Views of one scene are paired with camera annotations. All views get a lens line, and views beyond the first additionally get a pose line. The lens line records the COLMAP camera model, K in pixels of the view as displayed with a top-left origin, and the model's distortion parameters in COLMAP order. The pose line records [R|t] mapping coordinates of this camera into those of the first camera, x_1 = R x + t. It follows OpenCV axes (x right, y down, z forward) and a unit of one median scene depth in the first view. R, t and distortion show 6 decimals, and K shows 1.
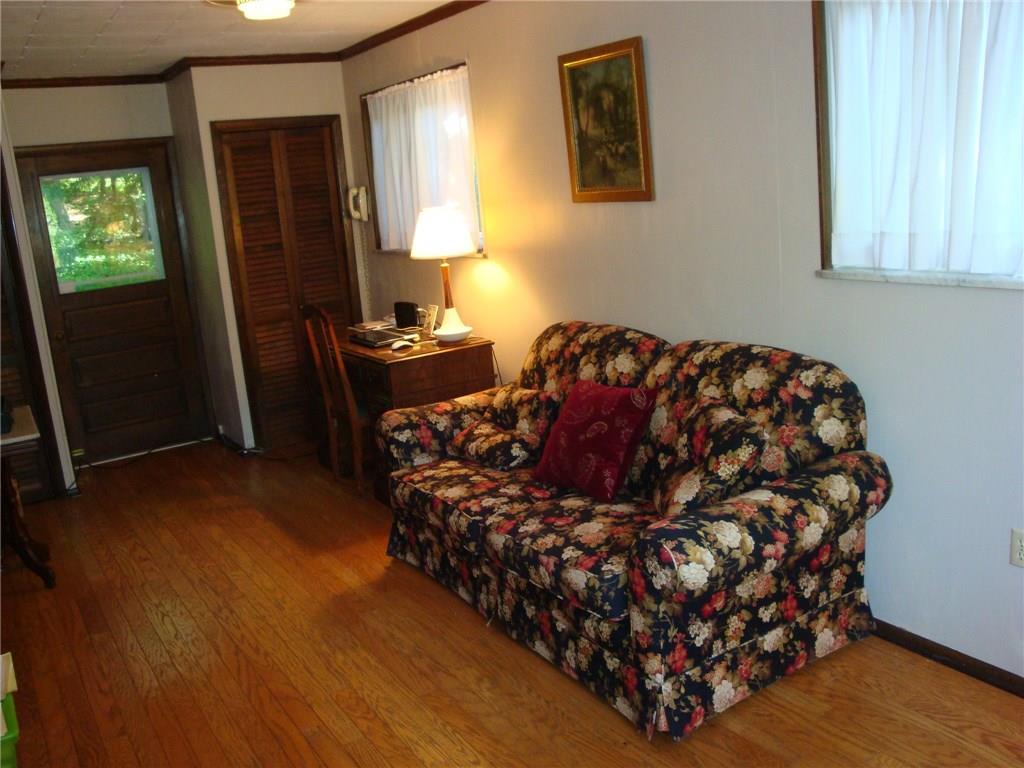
lens RADIAL K [[915.8, 0, 503.7], [0, 915.8, 395.8], [0, 0, 1]] dist [-0.164146, 0.145153]
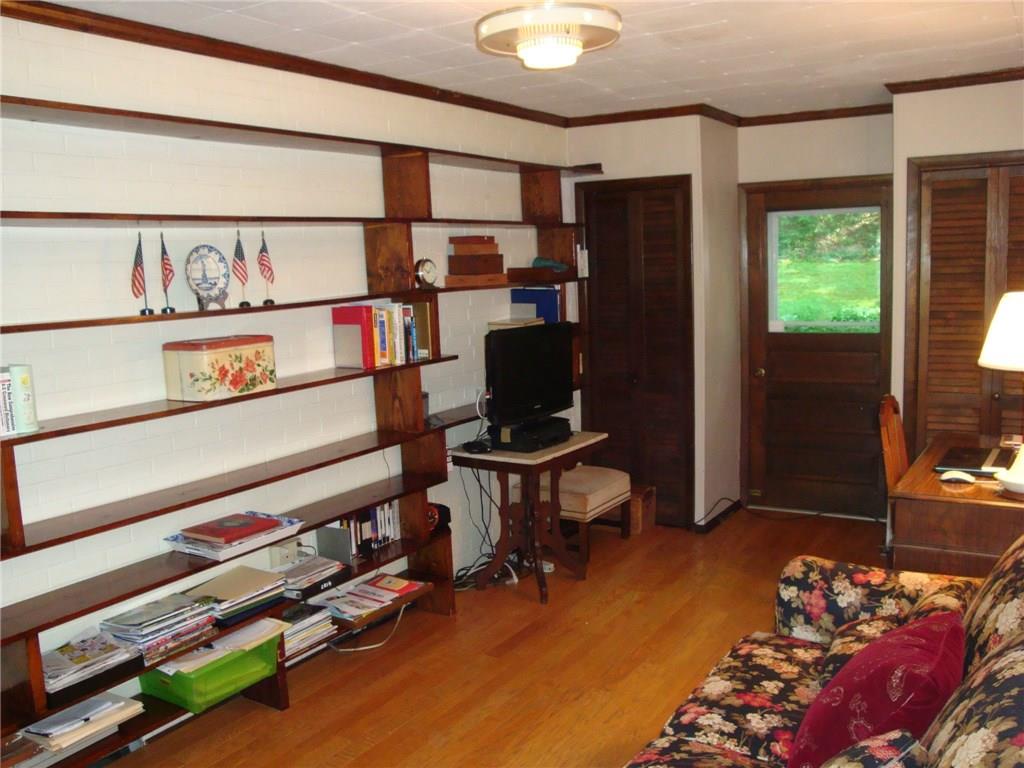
lens RADIAL K [[915.8, 0, 503.7], [0, 915.8, 395.8], [0, 0, 1]] dist [-0.164146, 0.145153]
pose [[0.420639, 0.196986, -0.885584, 0.404507], [-0.210395, 0.970712, 0.115986, -0.146474], [0.882495, 0.137535, 0.449764, 0.437935]]
